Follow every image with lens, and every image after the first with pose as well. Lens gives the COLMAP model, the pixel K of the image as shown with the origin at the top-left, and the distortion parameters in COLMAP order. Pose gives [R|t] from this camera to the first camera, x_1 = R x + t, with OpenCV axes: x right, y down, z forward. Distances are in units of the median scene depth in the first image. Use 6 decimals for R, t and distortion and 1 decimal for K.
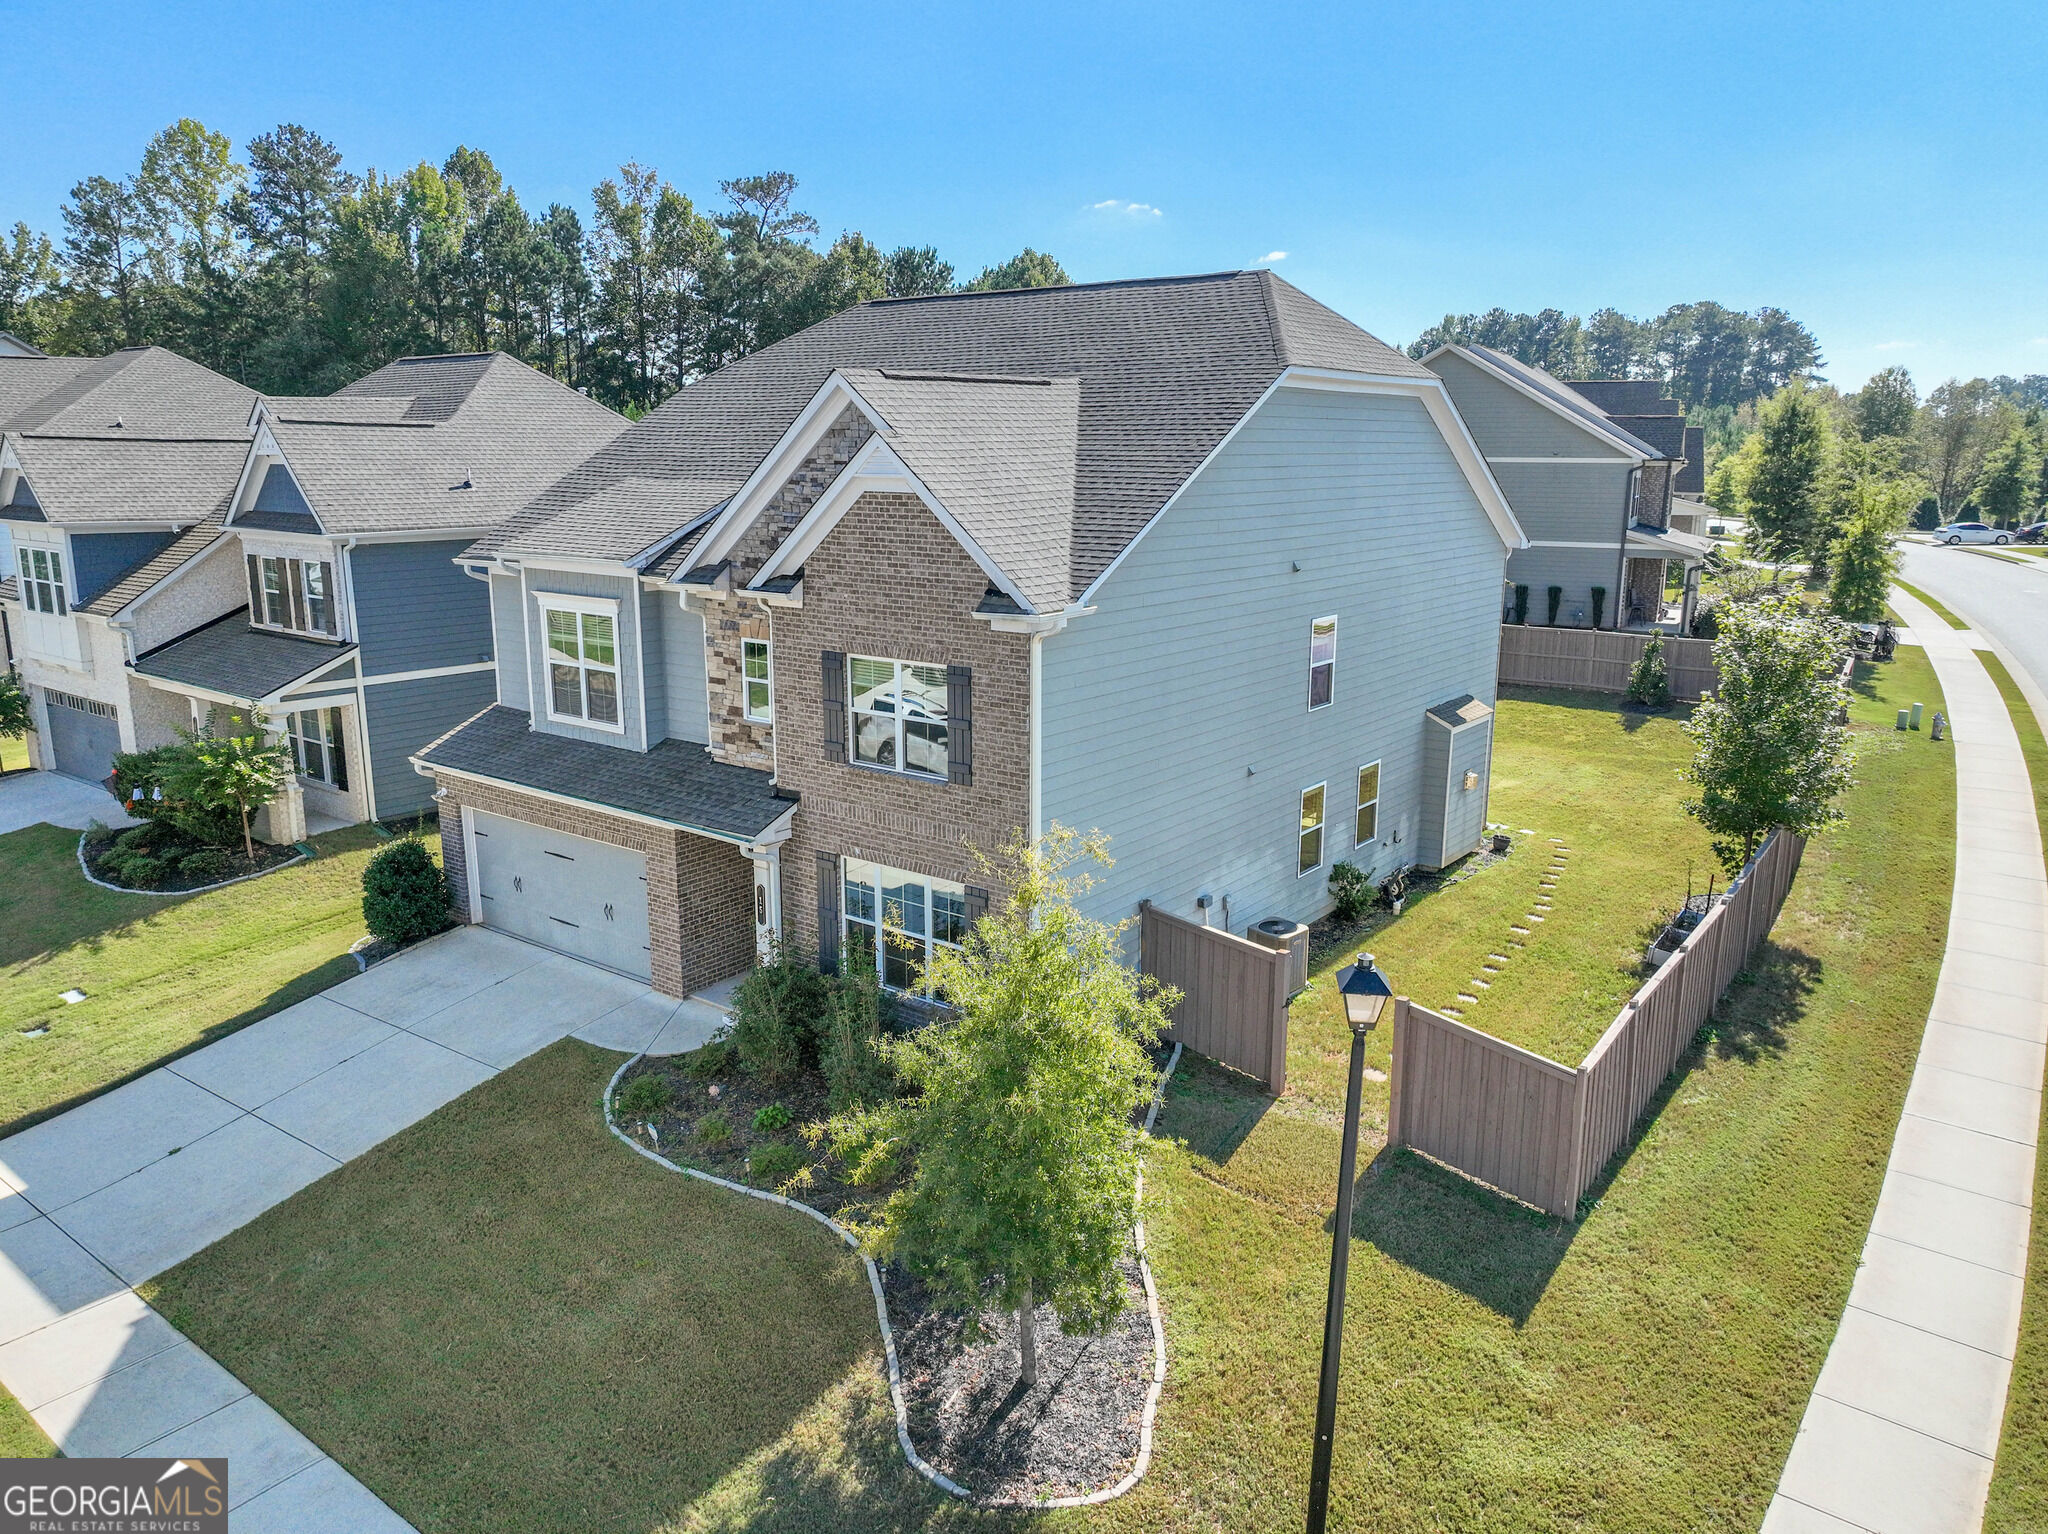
lens RADIAL K [[1432.6, 0, 1024.0], [0, 1432.6, 767.0], [0, 0, 1]] dist [0.004287, 0.003860]
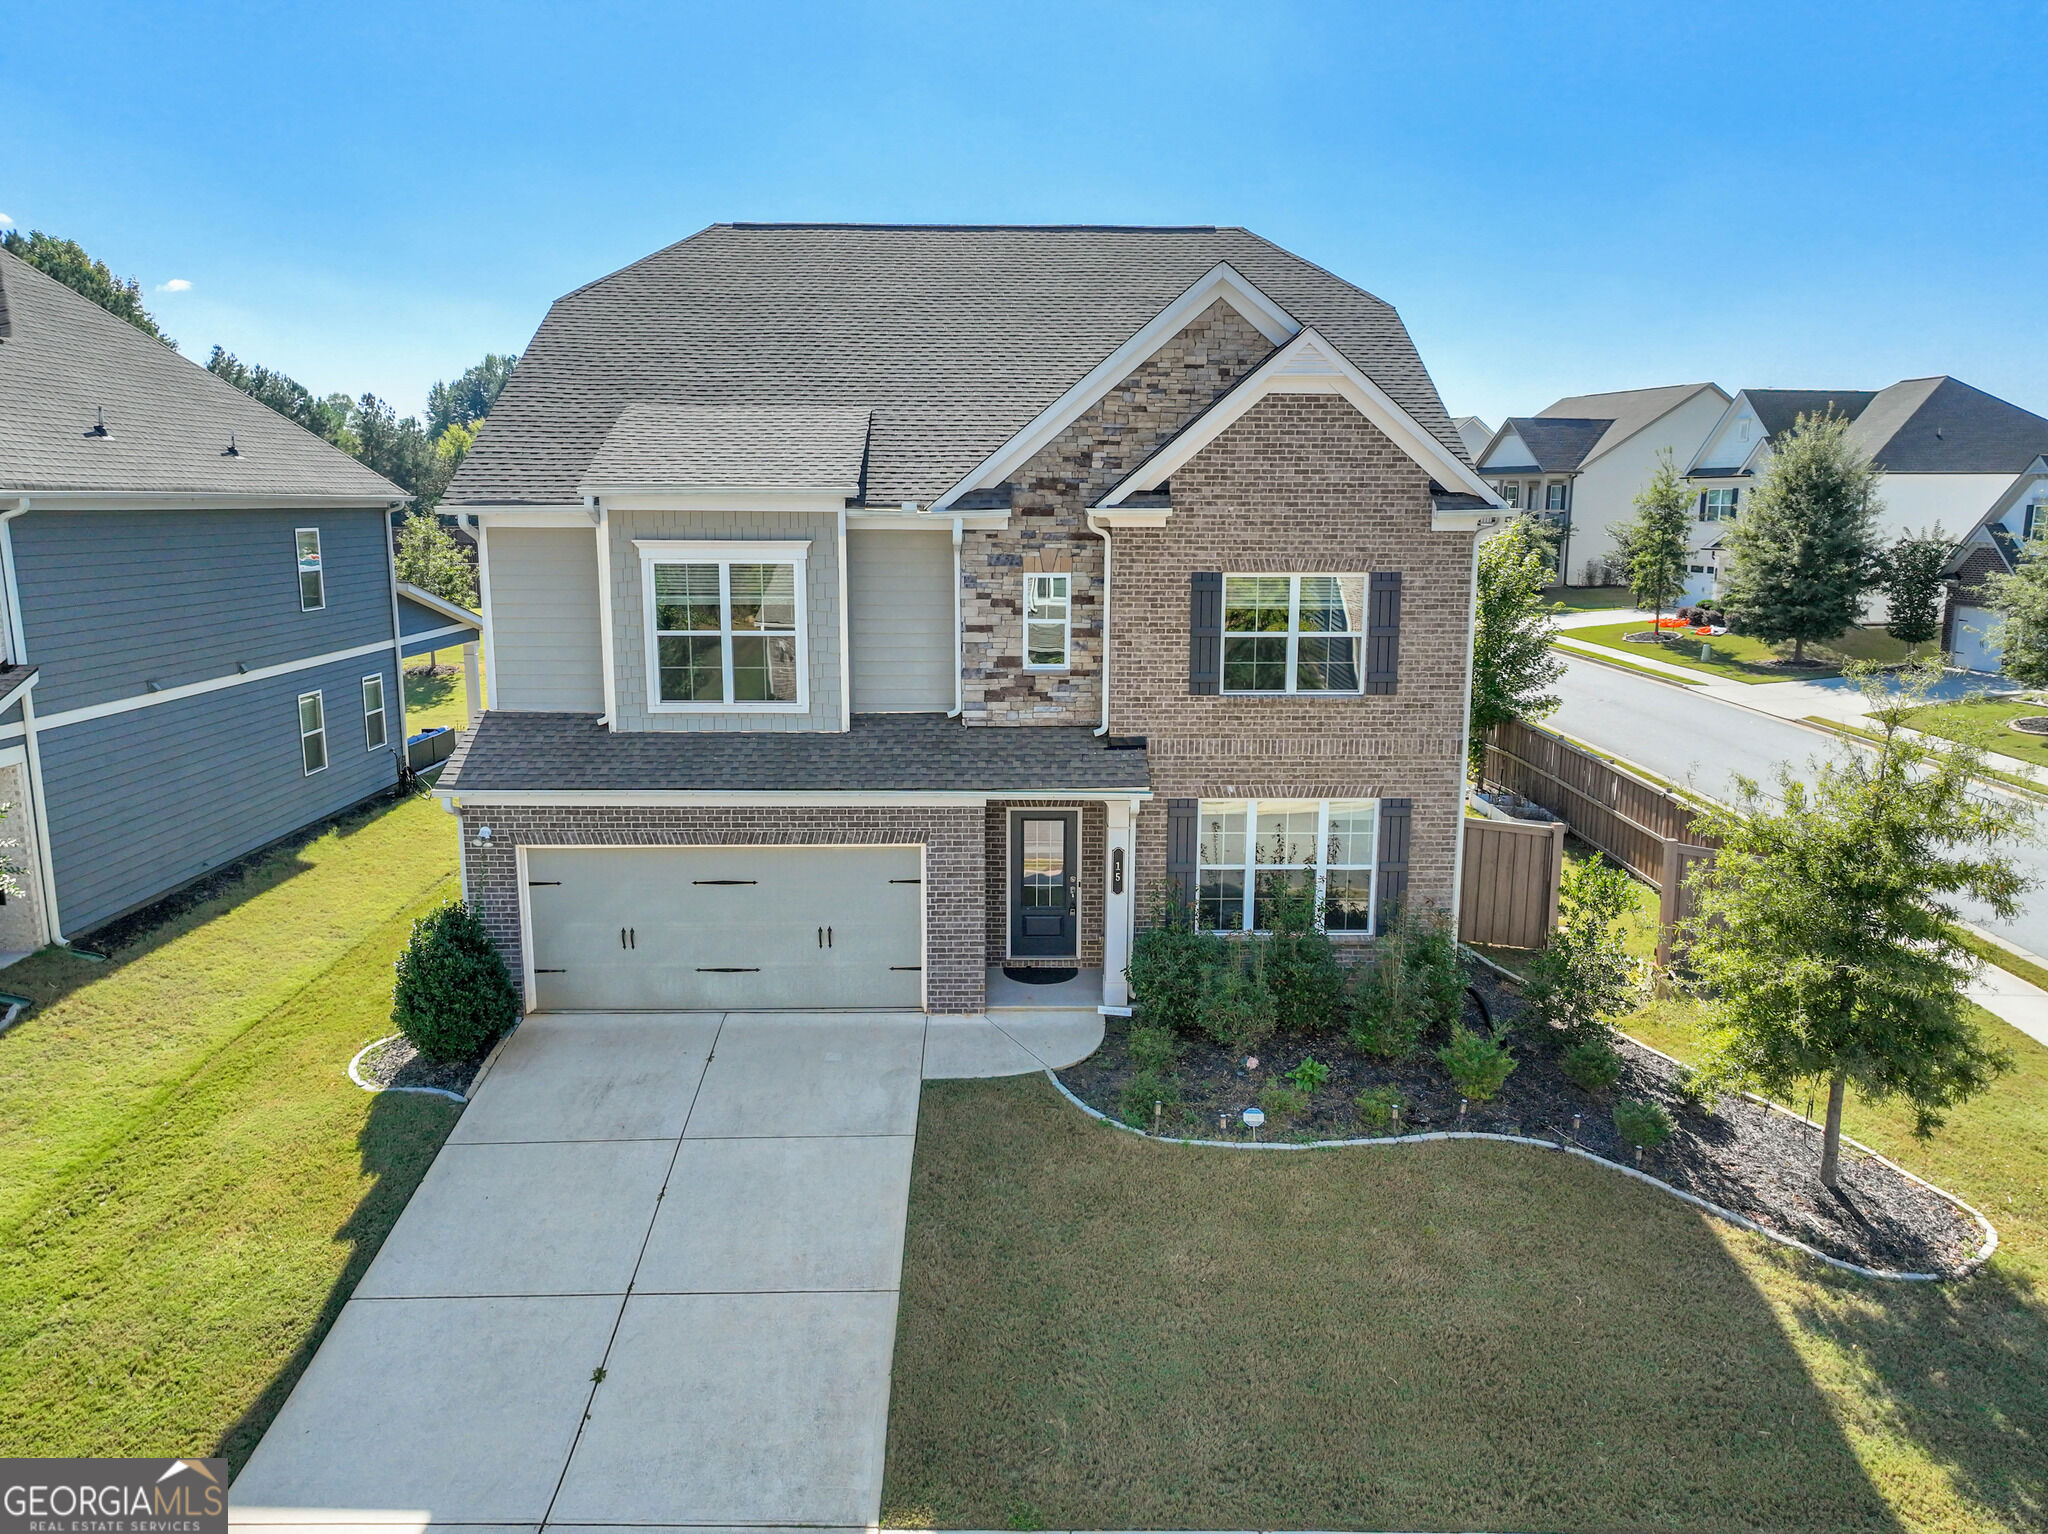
lens RADIAL K [[1444.3, 0, 1024.0], [0, 1444.3, 767.0], [0, 0, 1]] dist [0.007620, 0.004517]
pose [[0.783373, -0.112430, 0.611299, -0.704196], [0.134303, 0.990888, 0.010136, 0.015333], [-0.606869, 0.074159, 0.791335, 0.308448]]
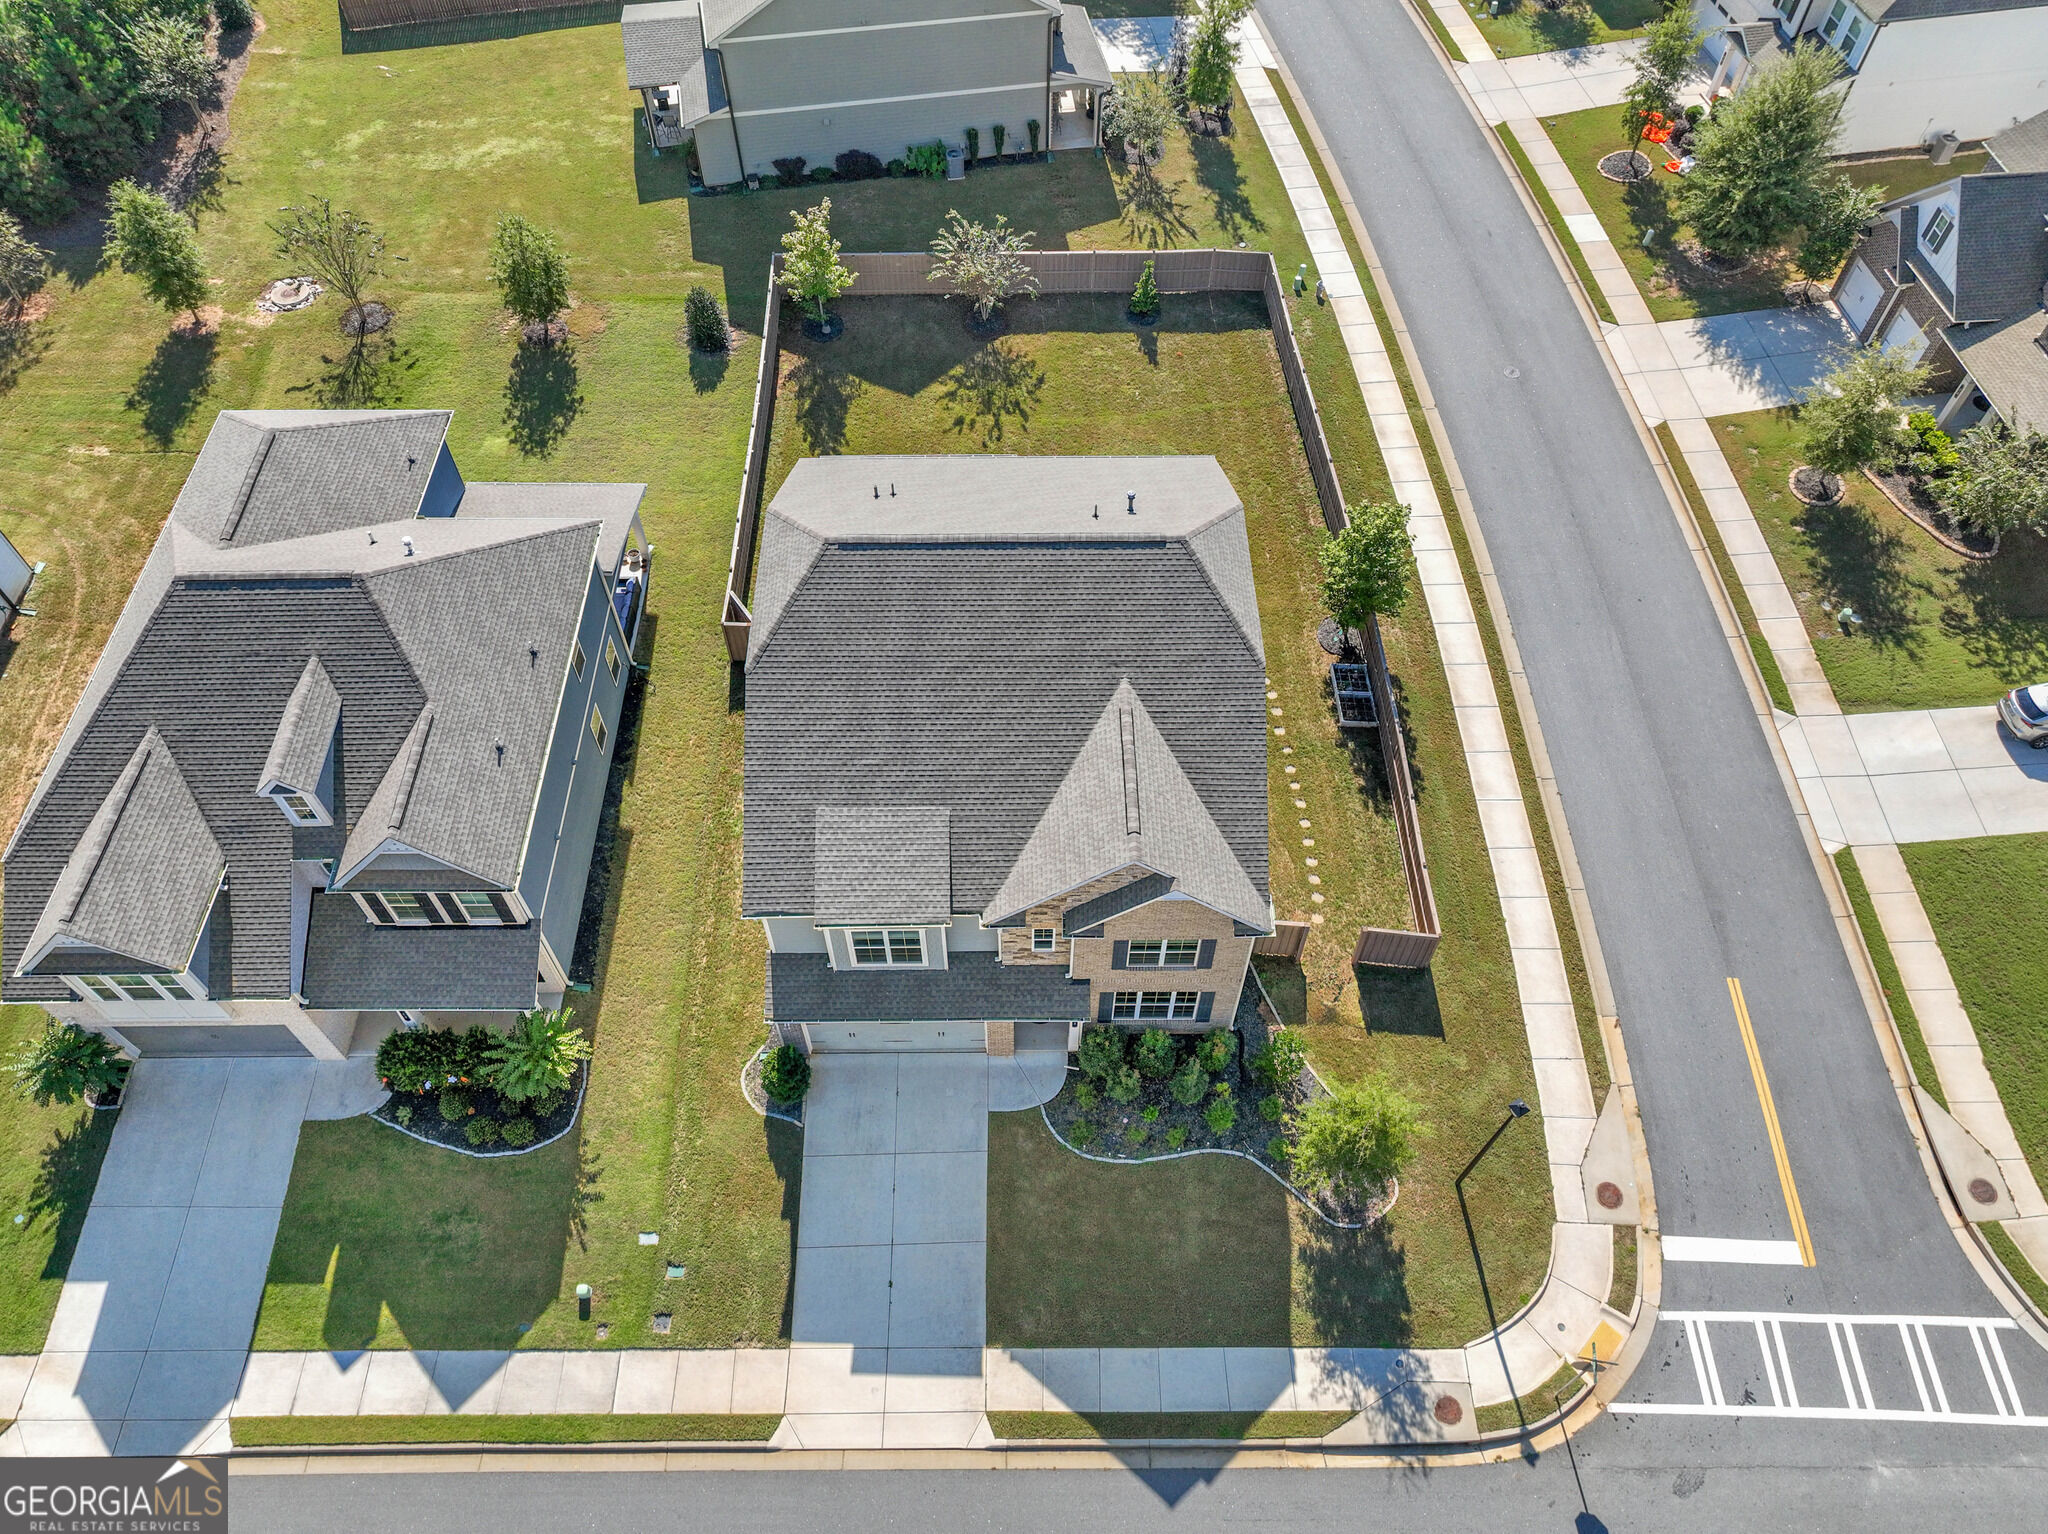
lens RADIAL K [[1432.6, 0, 1024.0], [0, 1432.6, 767.0], [0, 0, 1]] dist [0.004287, 0.003860]
pose [[0.790971, -0.496431, 0.357661, -0.694237], [0.135152, 0.711872, 0.689183, -1.355882], [-0.596740, -0.496785, 0.630163, 0.009876]]
